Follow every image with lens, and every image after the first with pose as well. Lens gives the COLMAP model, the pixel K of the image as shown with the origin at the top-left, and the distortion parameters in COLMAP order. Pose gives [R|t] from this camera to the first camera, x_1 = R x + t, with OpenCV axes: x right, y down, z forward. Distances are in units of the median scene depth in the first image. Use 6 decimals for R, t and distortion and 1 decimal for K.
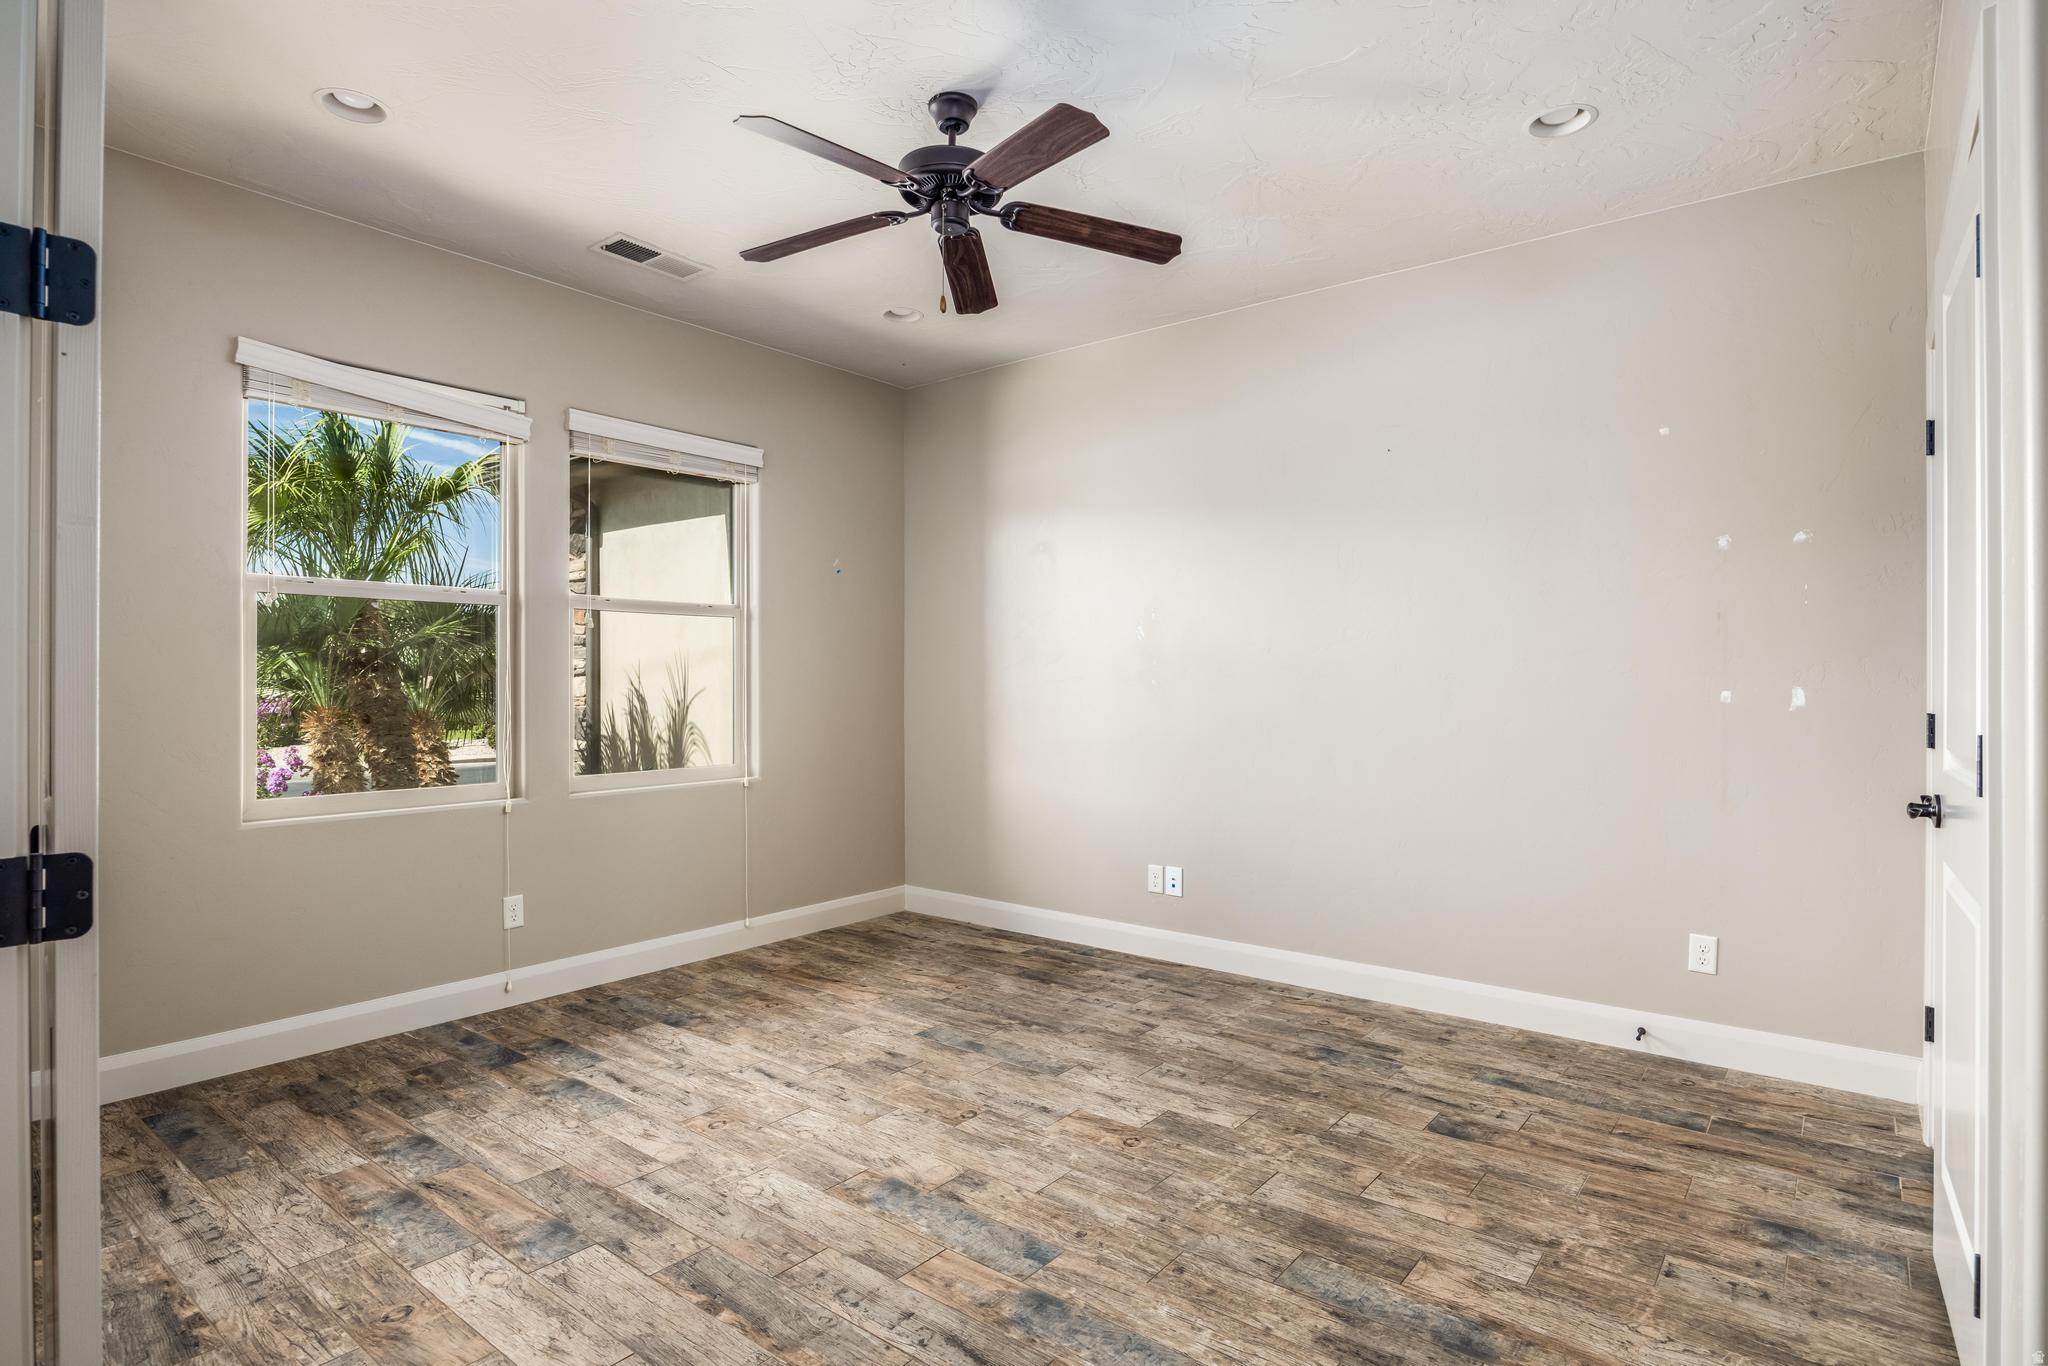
lens RADIAL K [[1066.3, 0, 1024.0], [0, 1066.3, 683.0], [0, 0, 1]] dist [-0.011408, 0.002679]
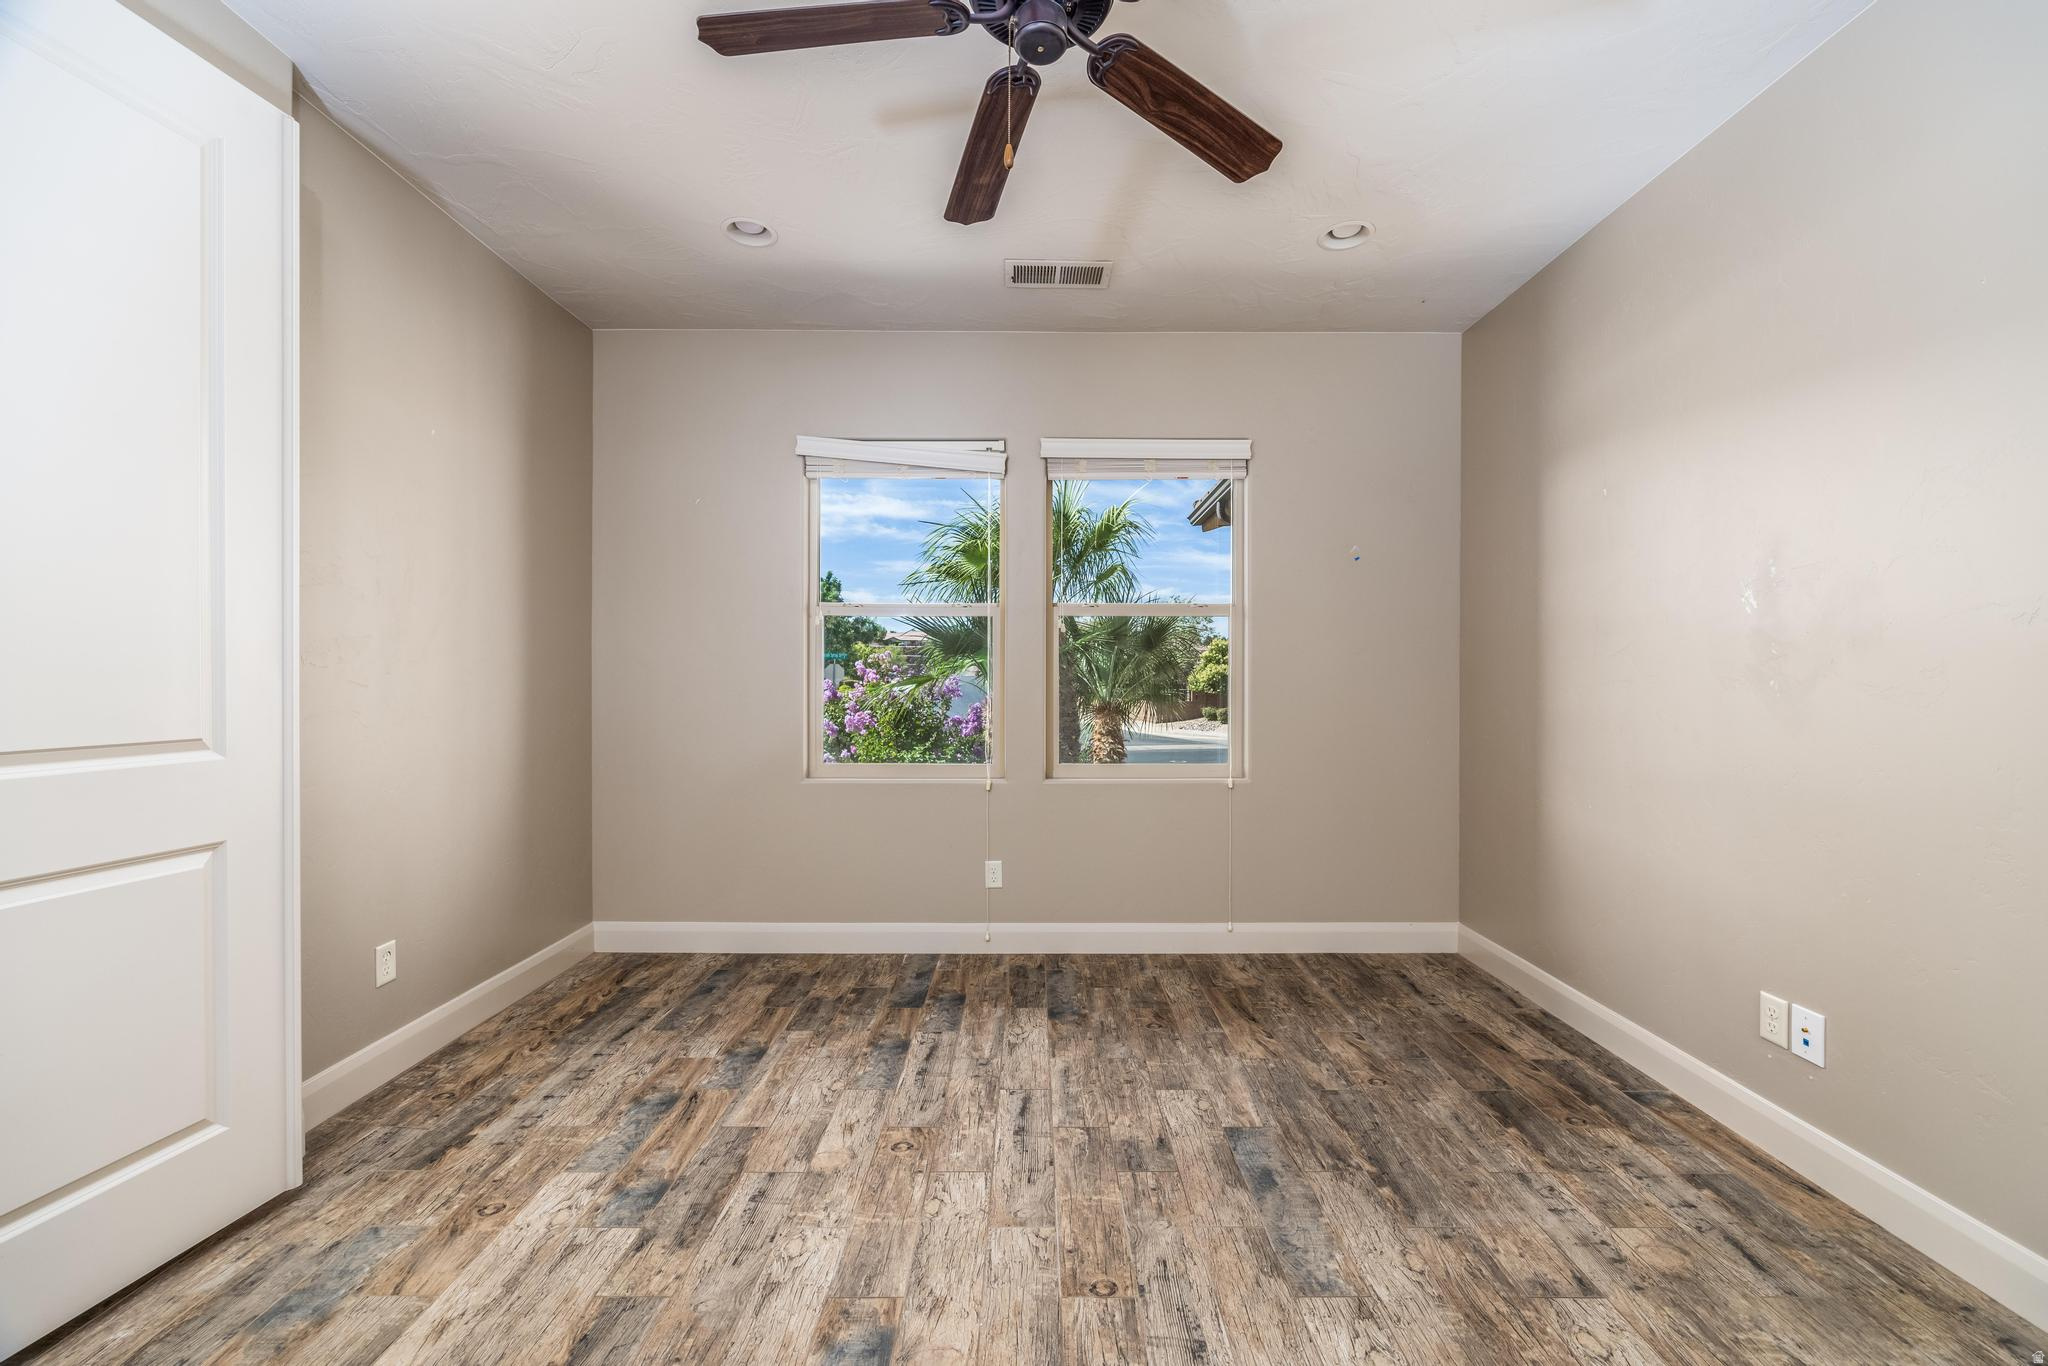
lens RADIAL K [[818.5, 0, 1024.0], [0, 818.5, 683.0], [0, 0, 1]] dist [-0.002295, 0.000212]
pose [[0.619472, 0.005465, -0.784999, 0.301989], [-0.004625, 0.999984, 0.003312, -0.000990], [0.785005, 0.001579, 0.619488, 0.546985]]
